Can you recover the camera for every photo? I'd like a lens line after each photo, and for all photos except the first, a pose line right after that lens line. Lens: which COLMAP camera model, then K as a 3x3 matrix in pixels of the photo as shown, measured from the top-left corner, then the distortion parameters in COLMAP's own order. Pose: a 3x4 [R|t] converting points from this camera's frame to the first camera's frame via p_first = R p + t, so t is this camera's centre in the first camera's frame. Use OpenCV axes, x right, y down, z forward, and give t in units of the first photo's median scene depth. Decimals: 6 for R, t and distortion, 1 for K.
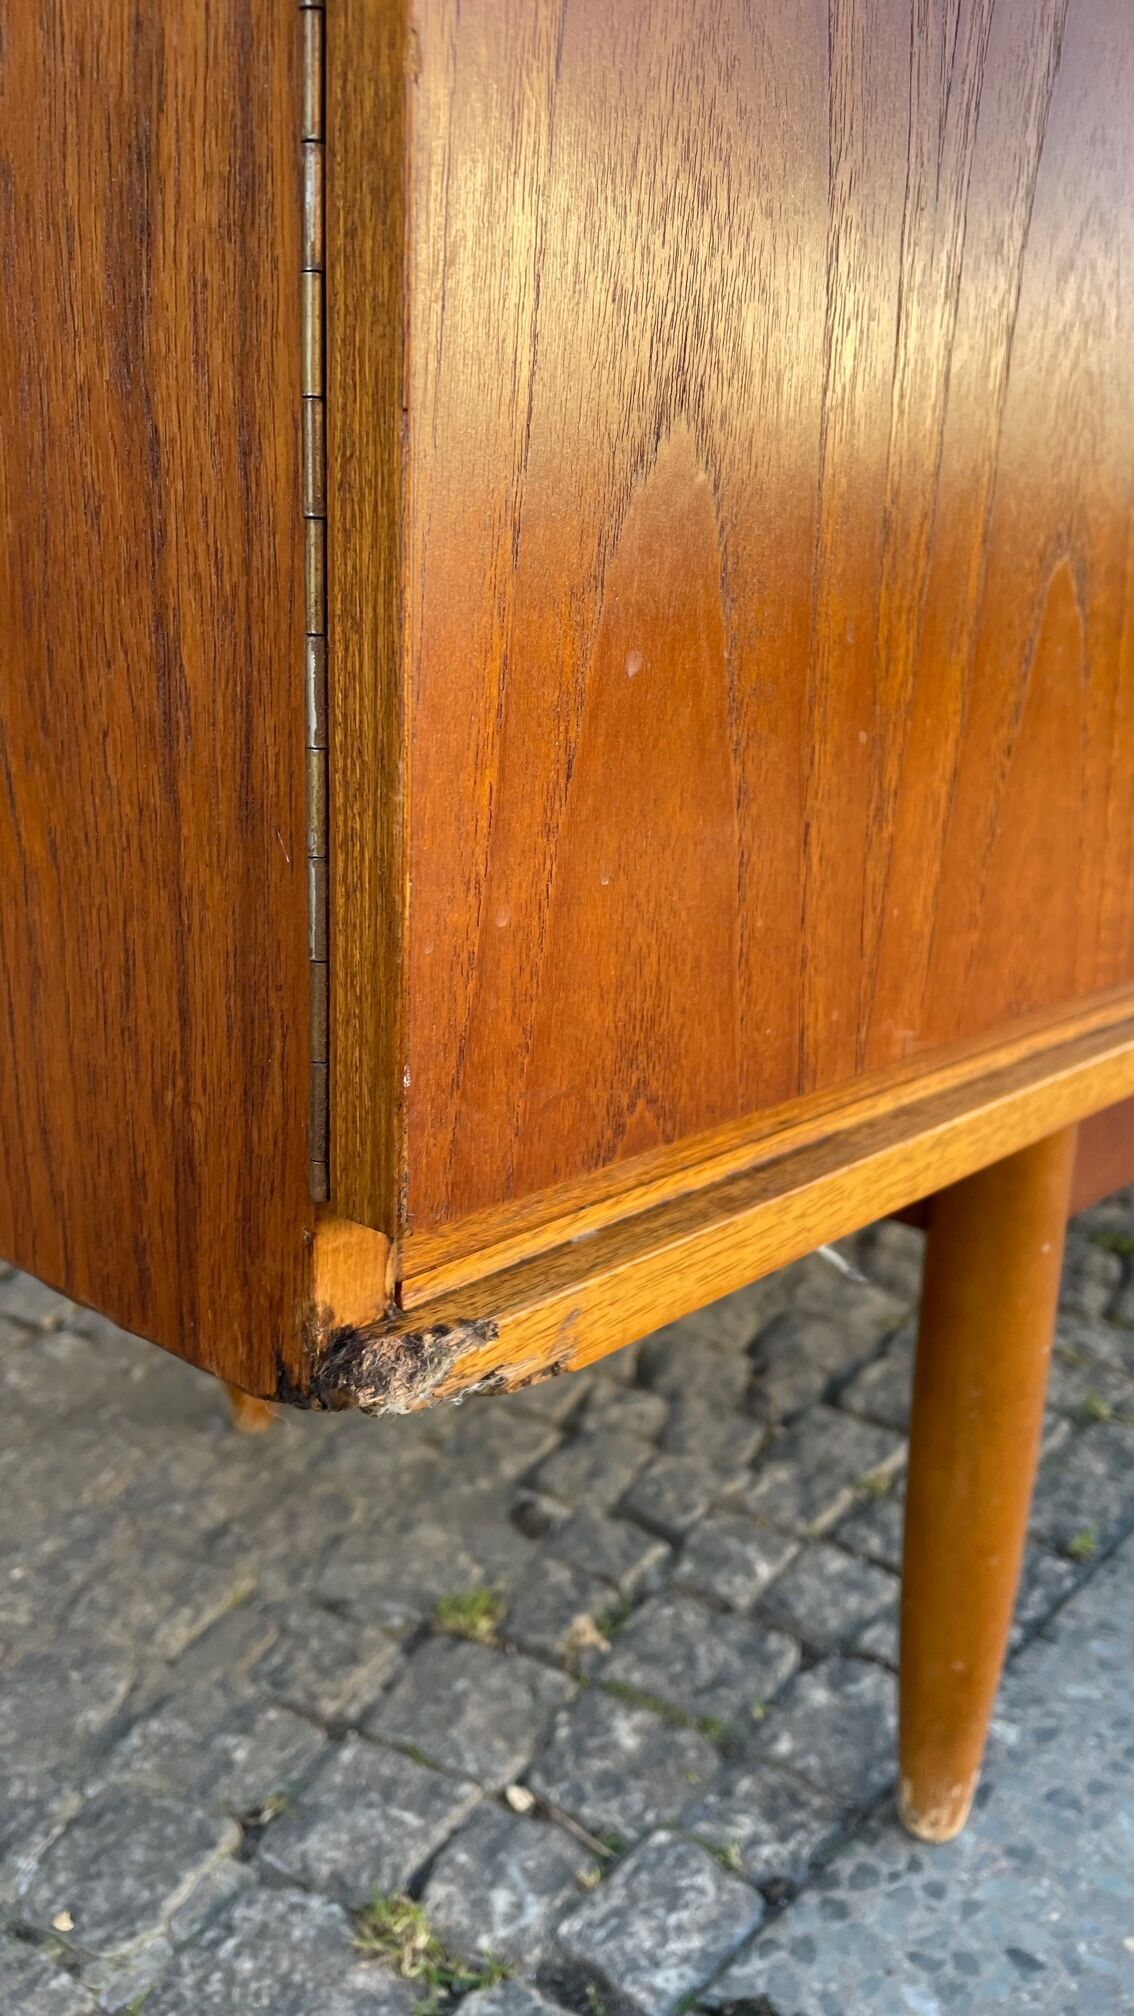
lens RADIAL K [[1549.1, 0, 567.0], [0, 1549.1, 1008.0], [0, 0, 1]] dist [0.078709, -0.135352]
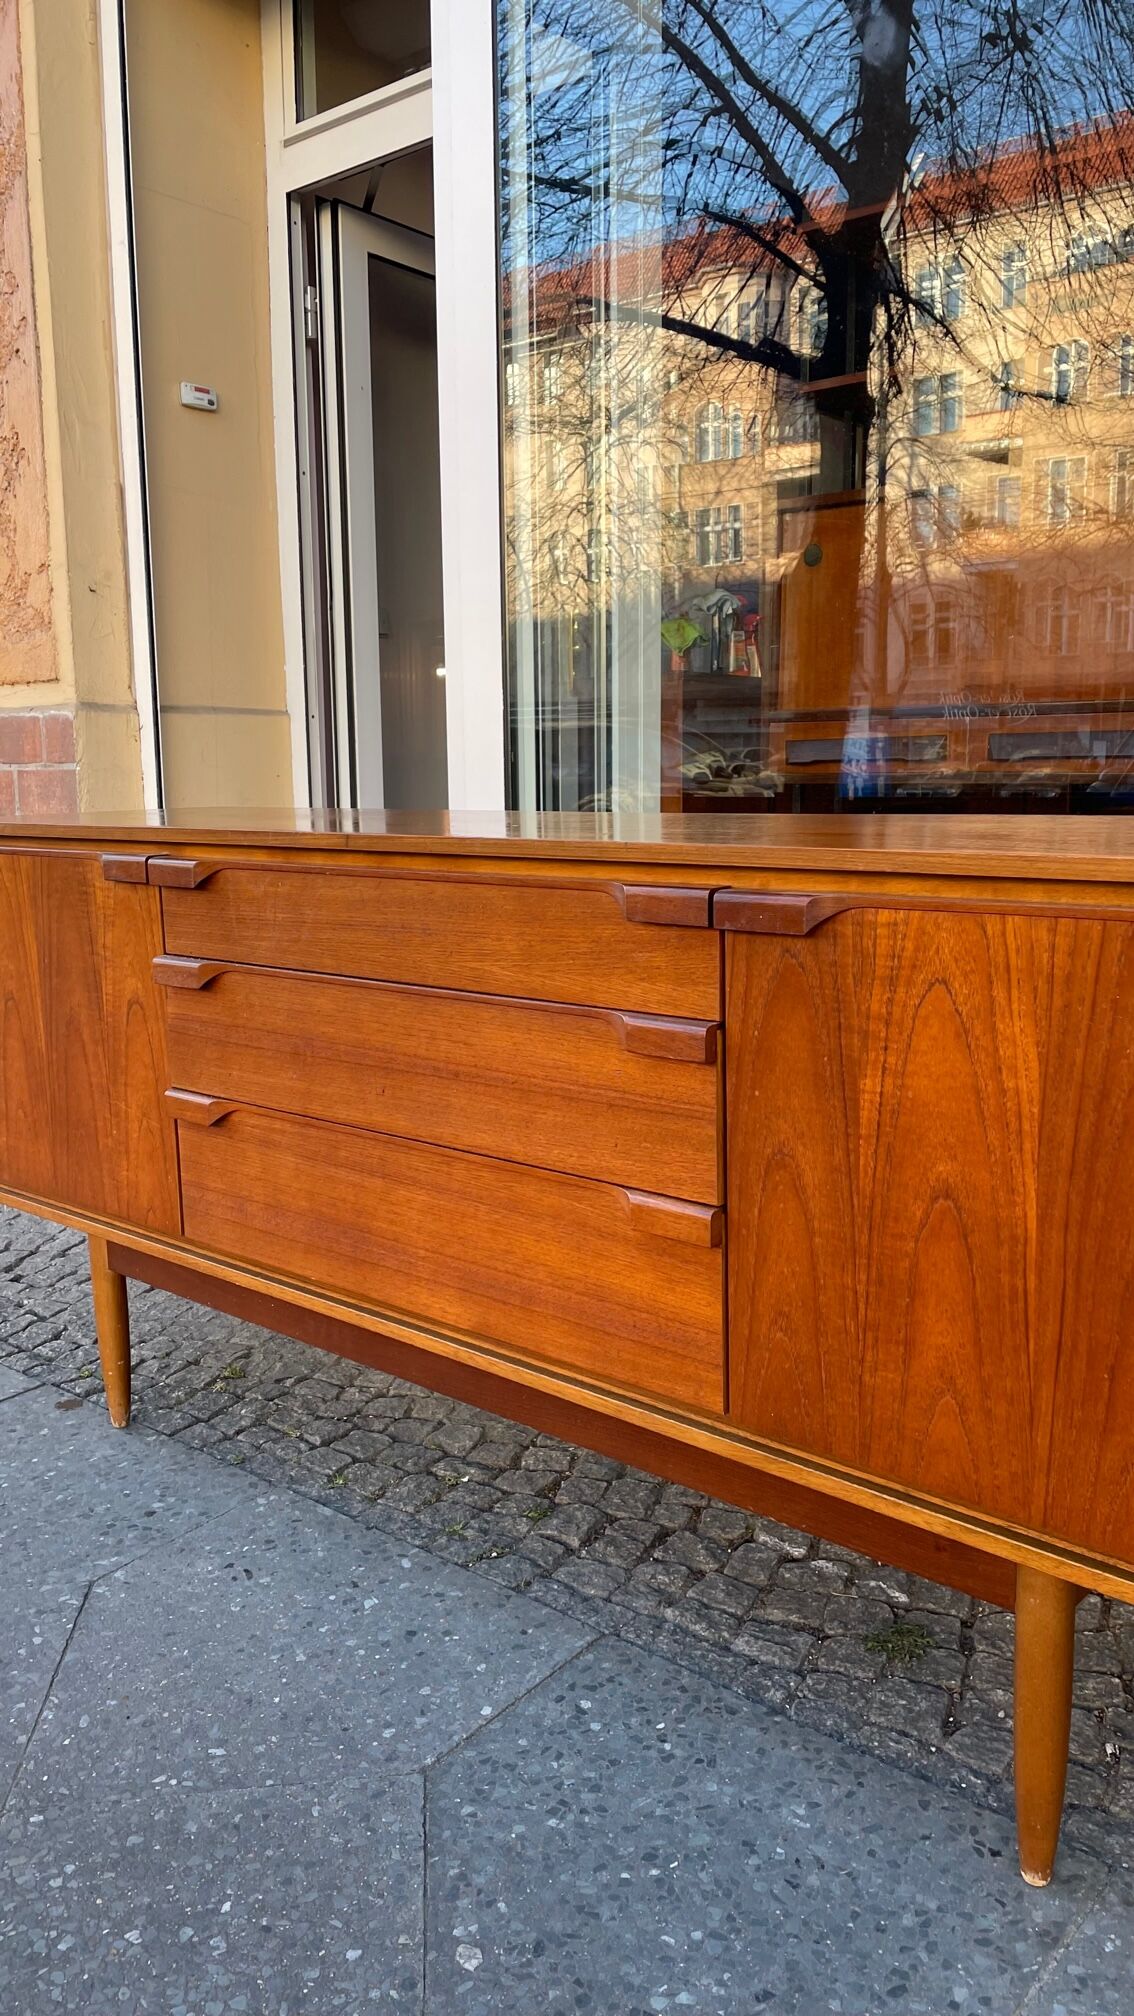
lens RADIAL K [[1500.7, 0, 566.4], [0, 1500.7, 997.6], [0, 0, 1]] dist [0.095367, -0.123332]
pose [[0.001909, 0.126383, -0.991980, 3.724493], [-0.217018, 0.968392, 0.122960, -1.147692], [0.976166, 0.215043, 0.029276, 1.738895]]
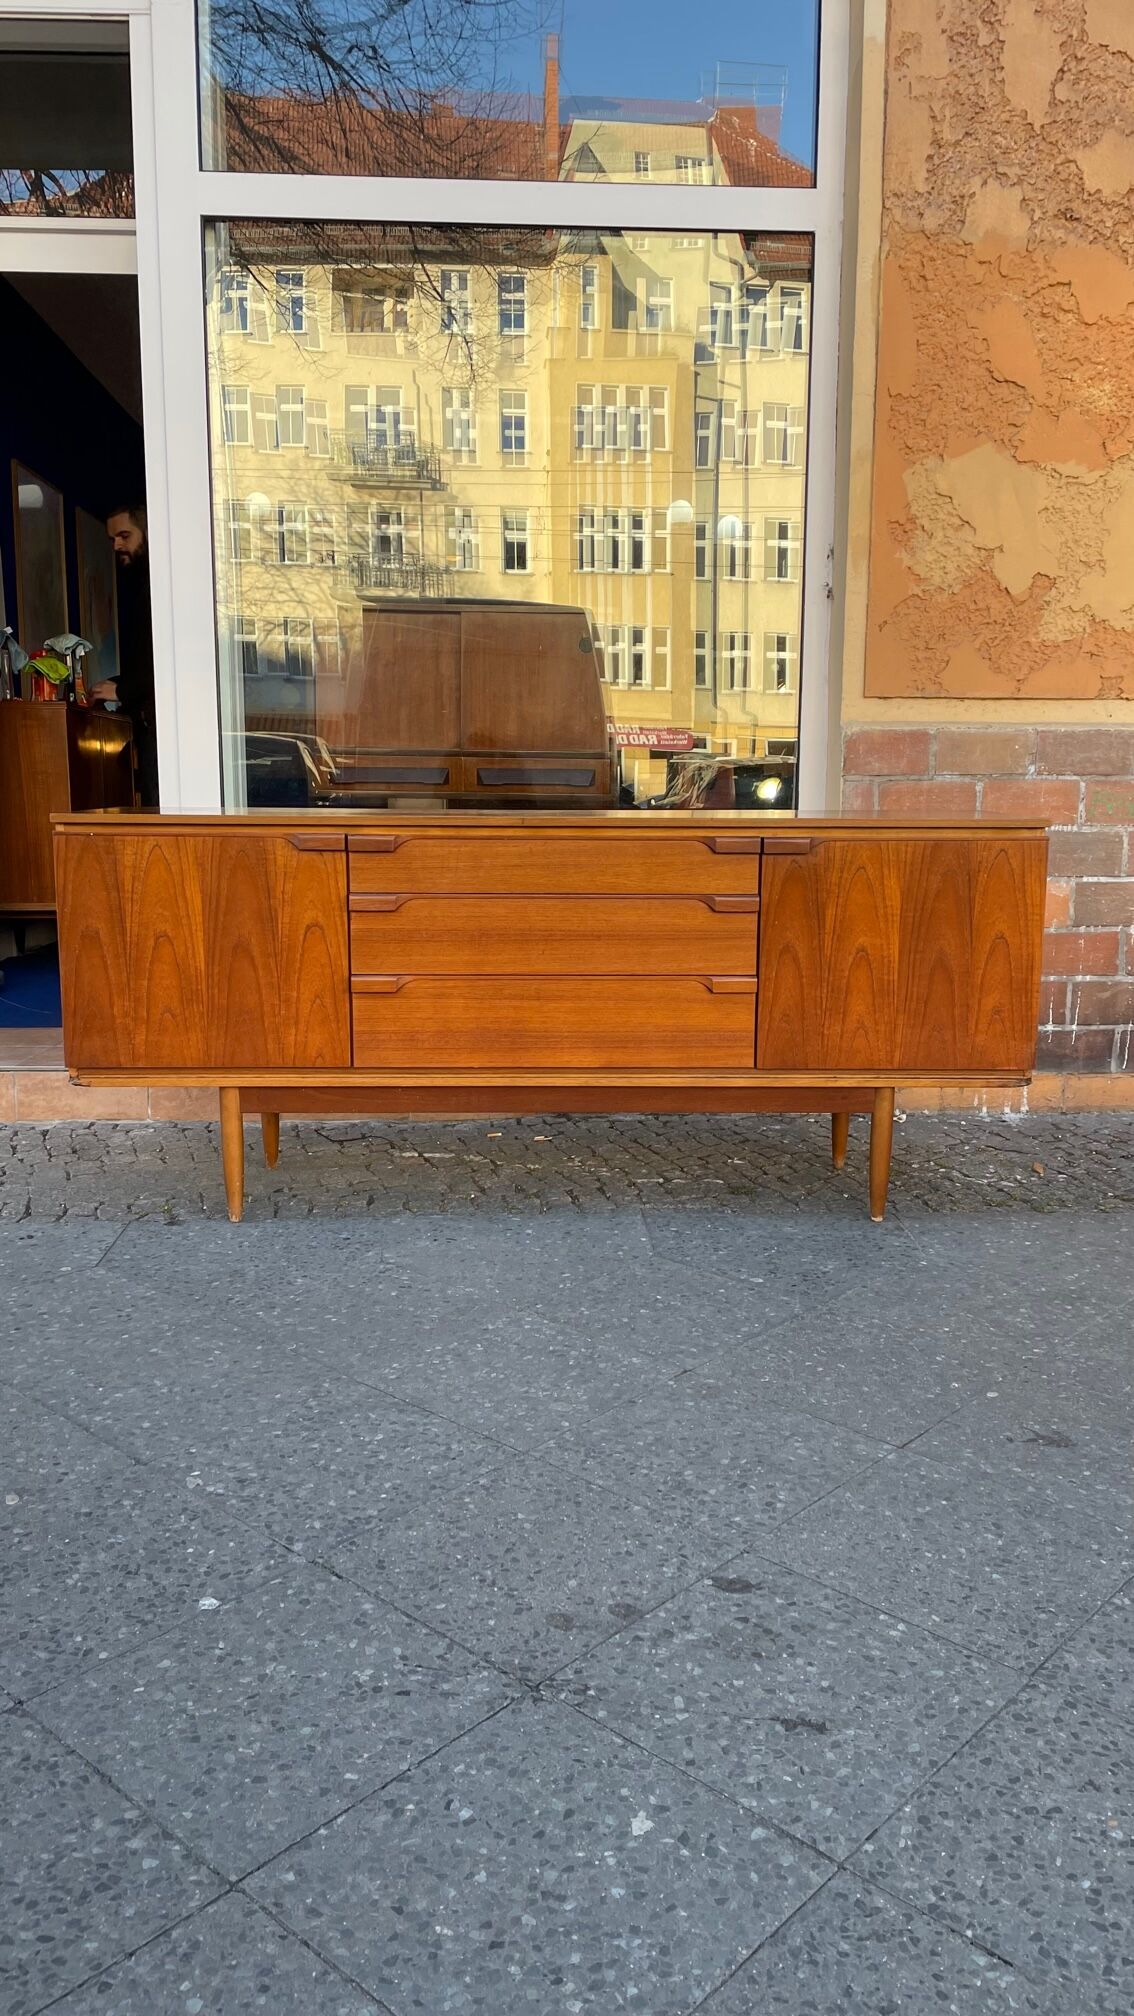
lens RADIAL K [[1500.6, 0, 547.0], [0, 1500.6, 1018.9], [0, 0, 1]] dist [0.094912, -0.125174]
pose [[0.672079, 0.089889, -0.735003, 4.891154], [-0.157336, 0.987274, -0.023125, -0.235446], [0.723571, 0.131184, 0.677669, -1.934150]]
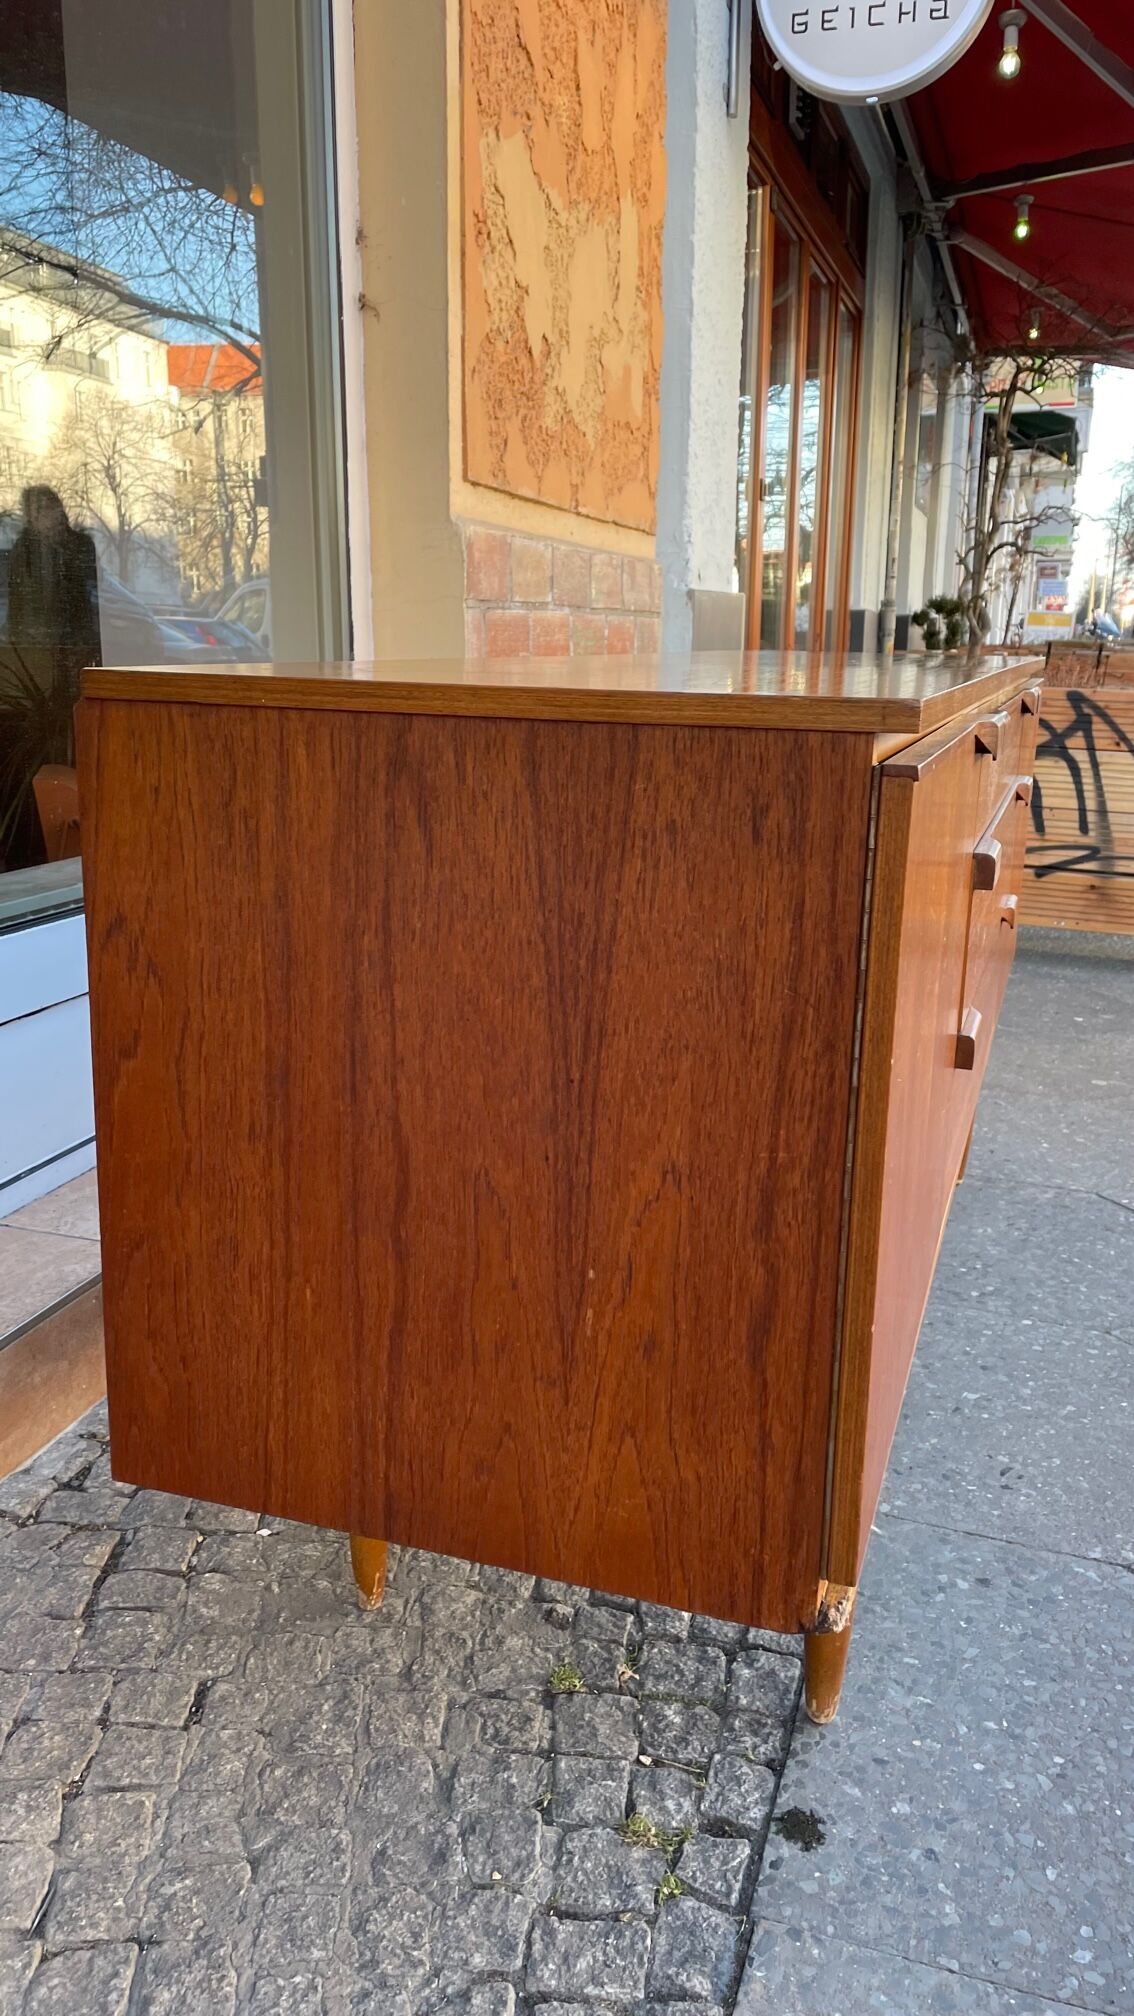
lens RADIAL K [[1549.7, 0, 570.8], [0, 1549.7, 965.8], [0, 0, 1]] dist [0.100876, -0.151819]
pose [[0.916924, -0.095105, 0.387563, -0.878353], [0.095056, 0.995284, 0.019347, -0.633056], [-0.387575, 0.019100, 0.921640, -0.967919]]
